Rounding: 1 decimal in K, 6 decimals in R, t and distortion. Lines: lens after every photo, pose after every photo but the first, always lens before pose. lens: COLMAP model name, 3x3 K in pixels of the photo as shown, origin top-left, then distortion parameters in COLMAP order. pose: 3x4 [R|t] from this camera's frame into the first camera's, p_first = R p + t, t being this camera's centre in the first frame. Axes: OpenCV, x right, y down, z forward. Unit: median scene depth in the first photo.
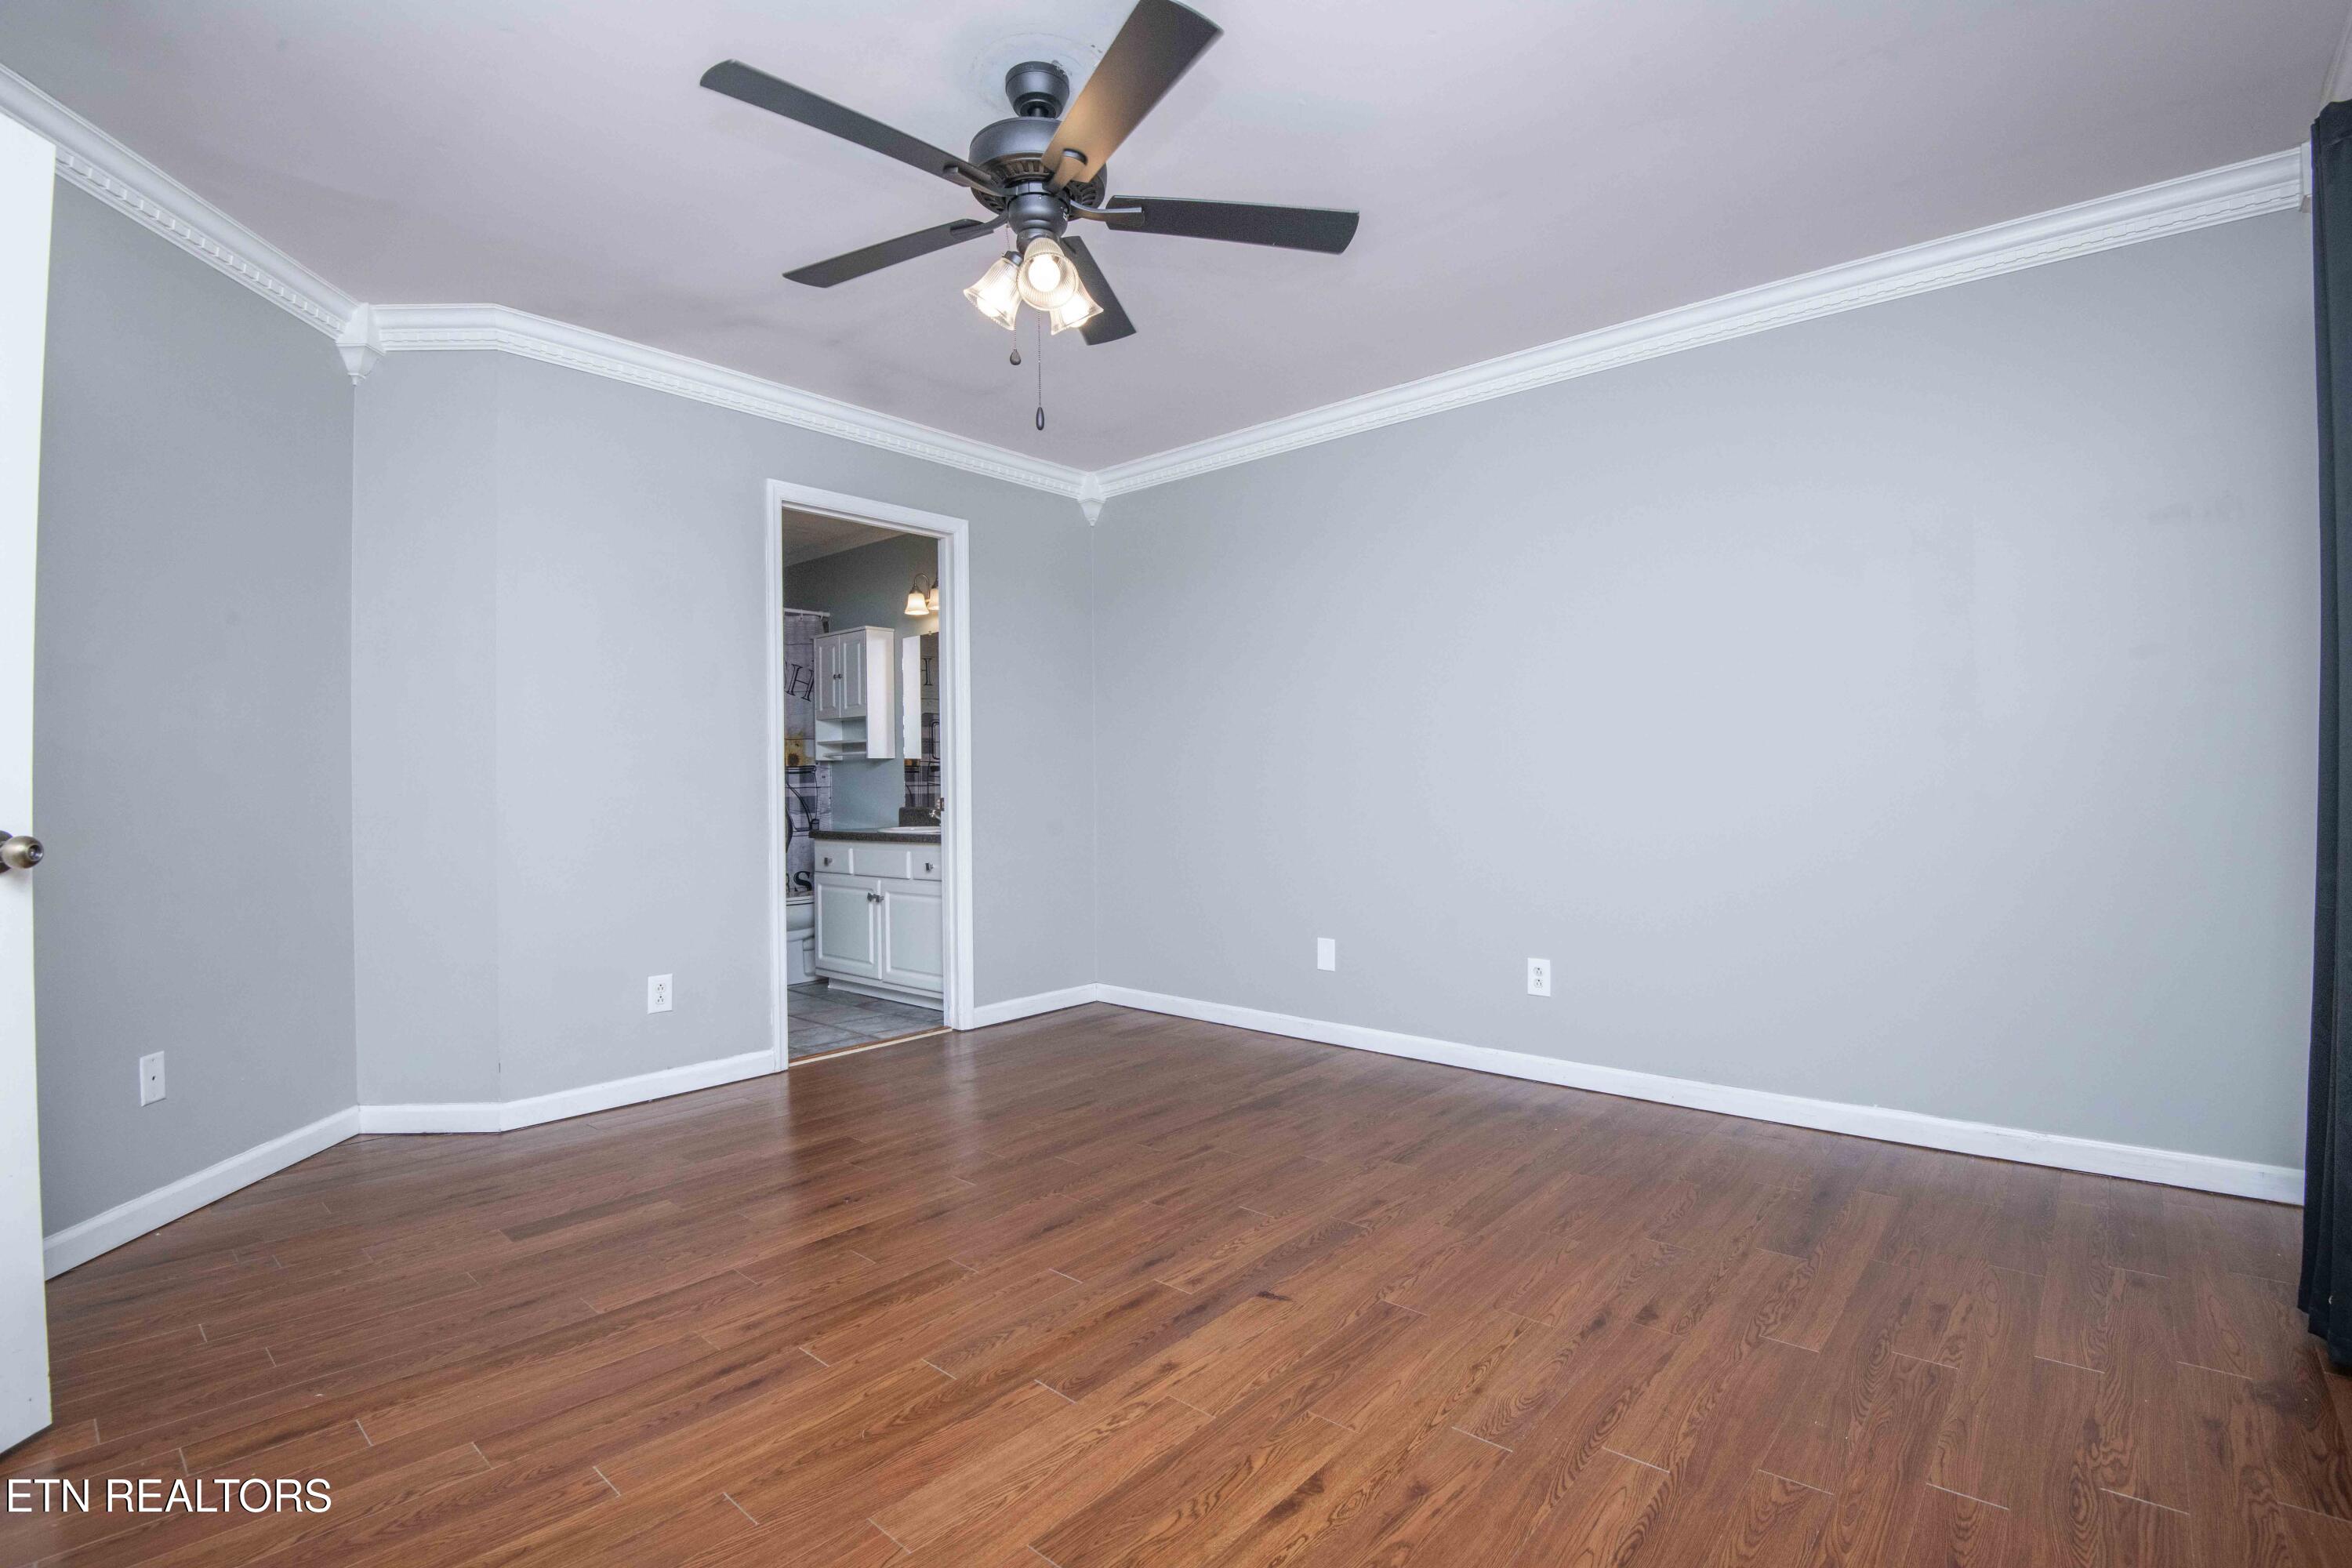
lens RADIAL K [[1085.6, 0, 1178.8], [0, 1085.6, 792.2], [0, 0, 1]] dist [-0.019393, -0.014879]
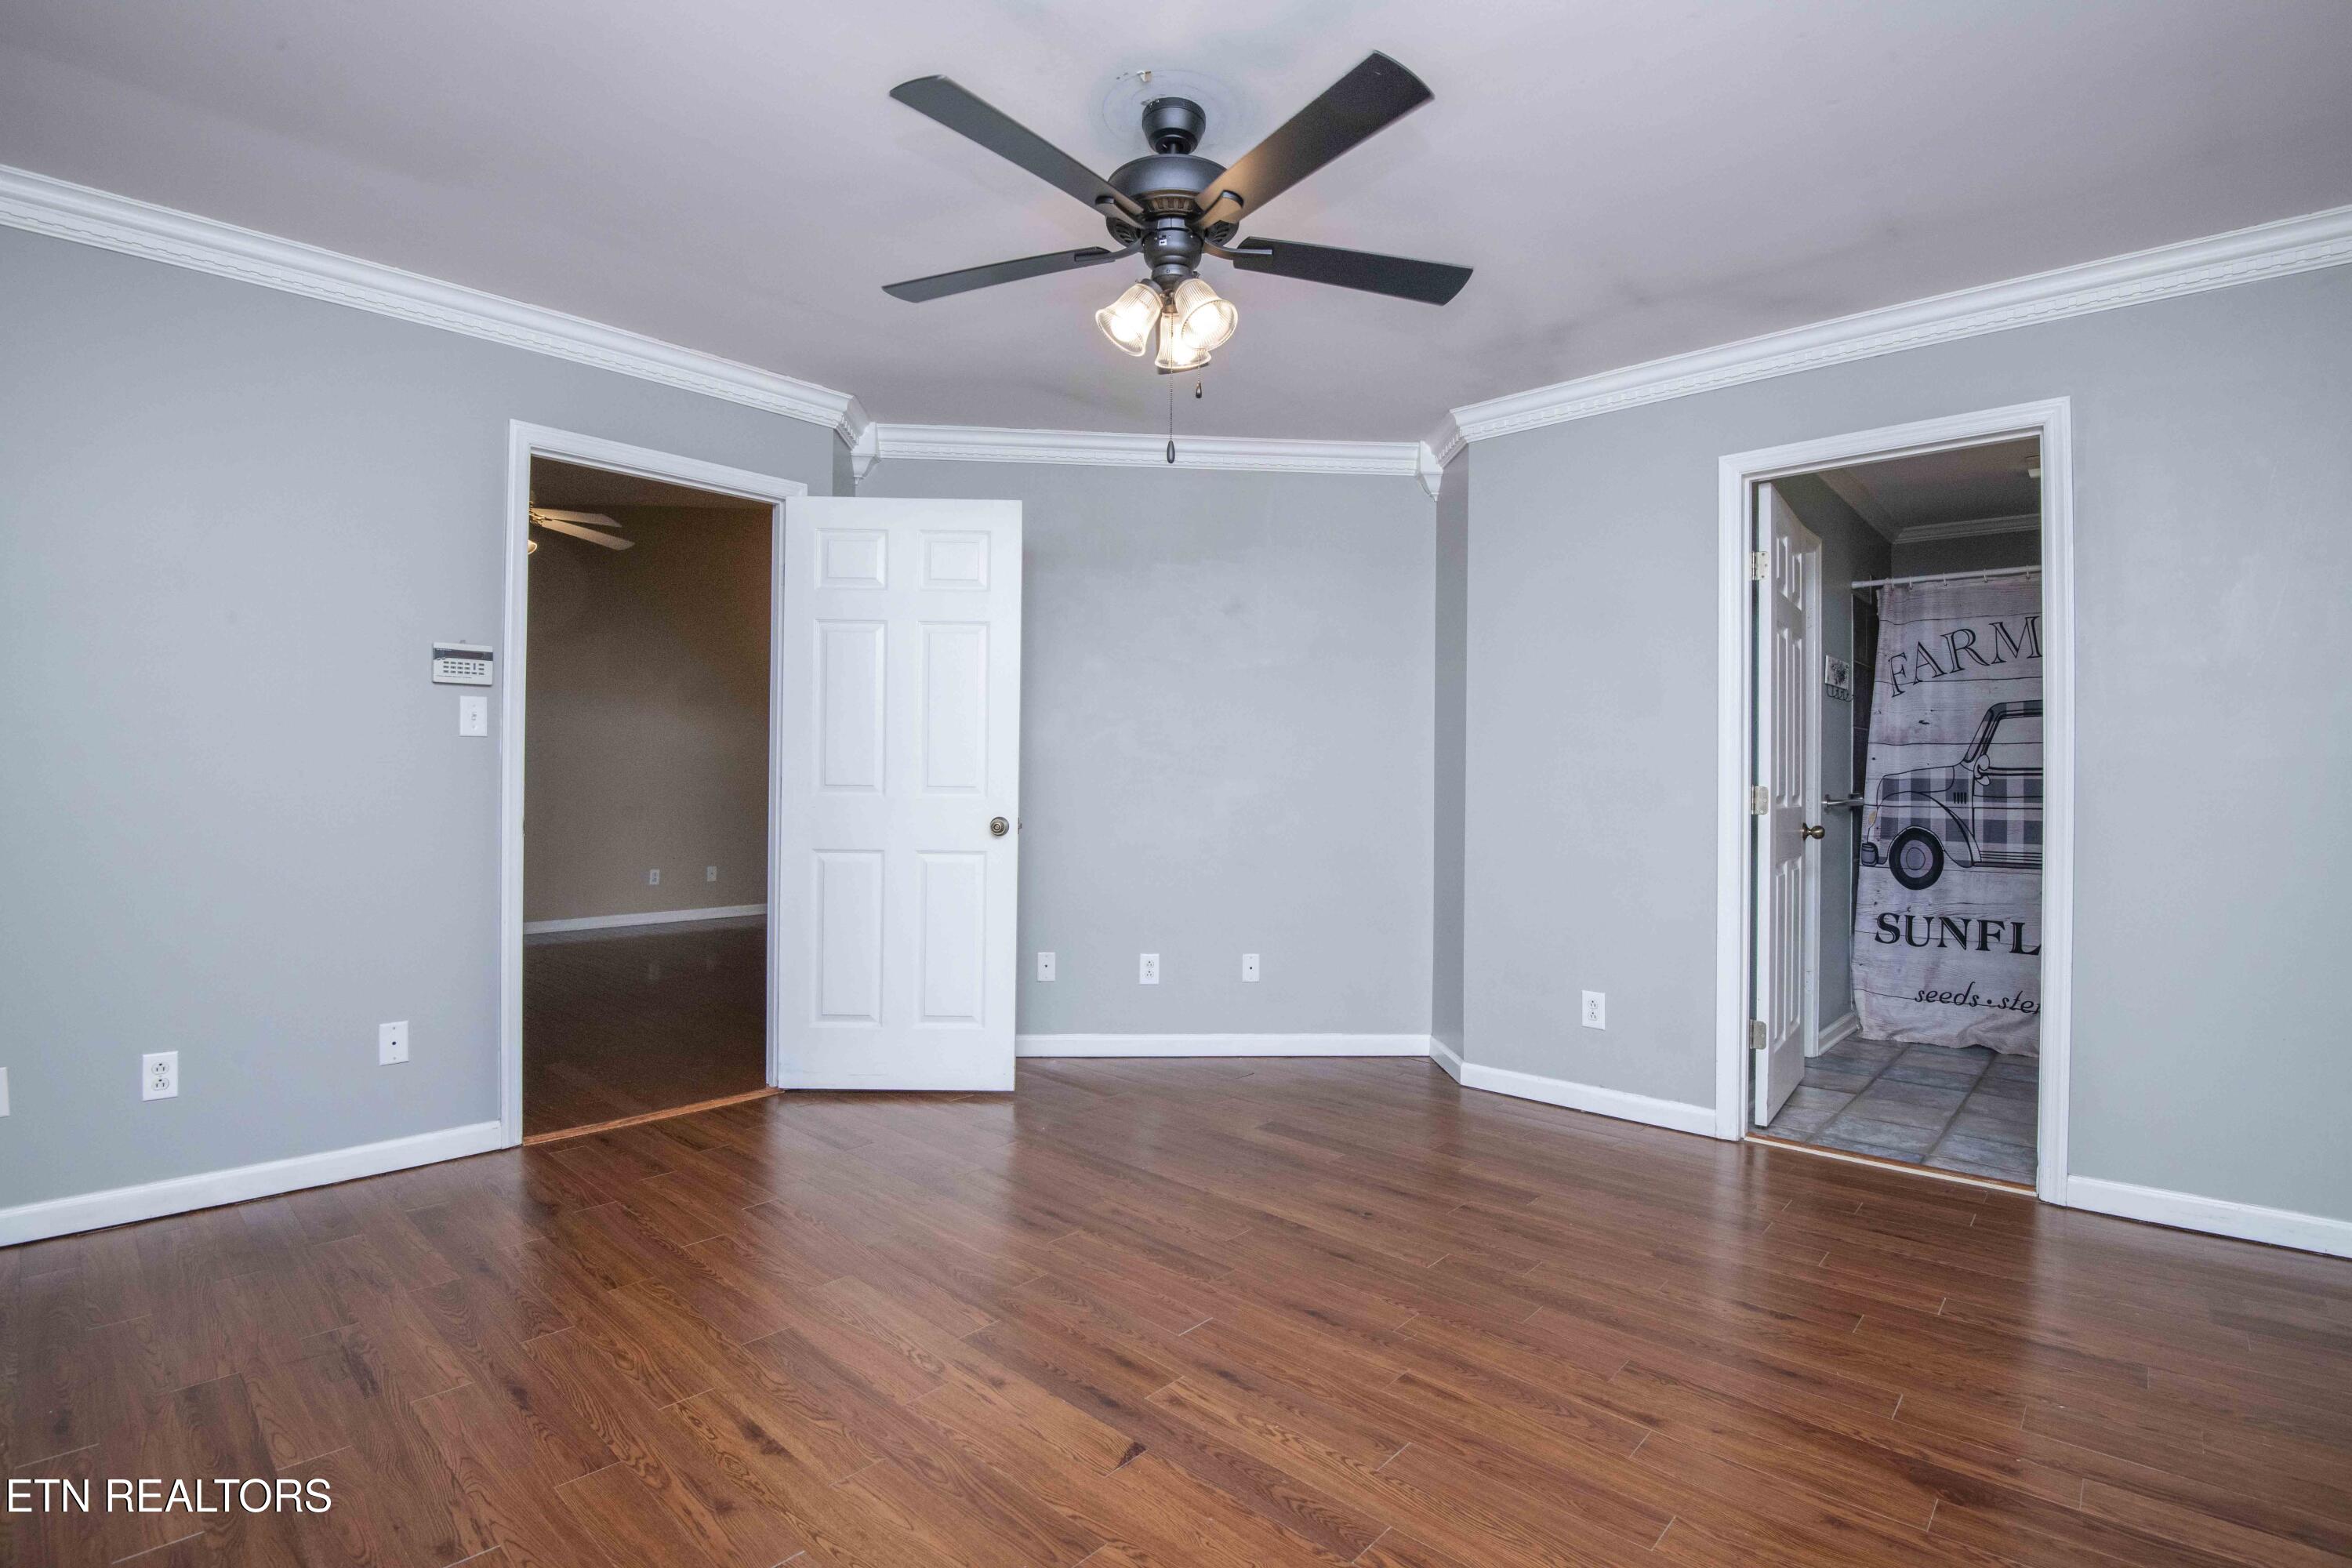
lens RADIAL K [[1085.6, 0, 1187.9], [0, 1085.6, 788.7], [0, 0, 1]] dist [-0.019393, -0.014879]
pose [[-0.013917, 0.014466, -0.999799, 0.871869], [-0.018558, 0.999719, 0.014723, -0.047150], [0.999731, 0.018759, -0.013645, 1.021846]]
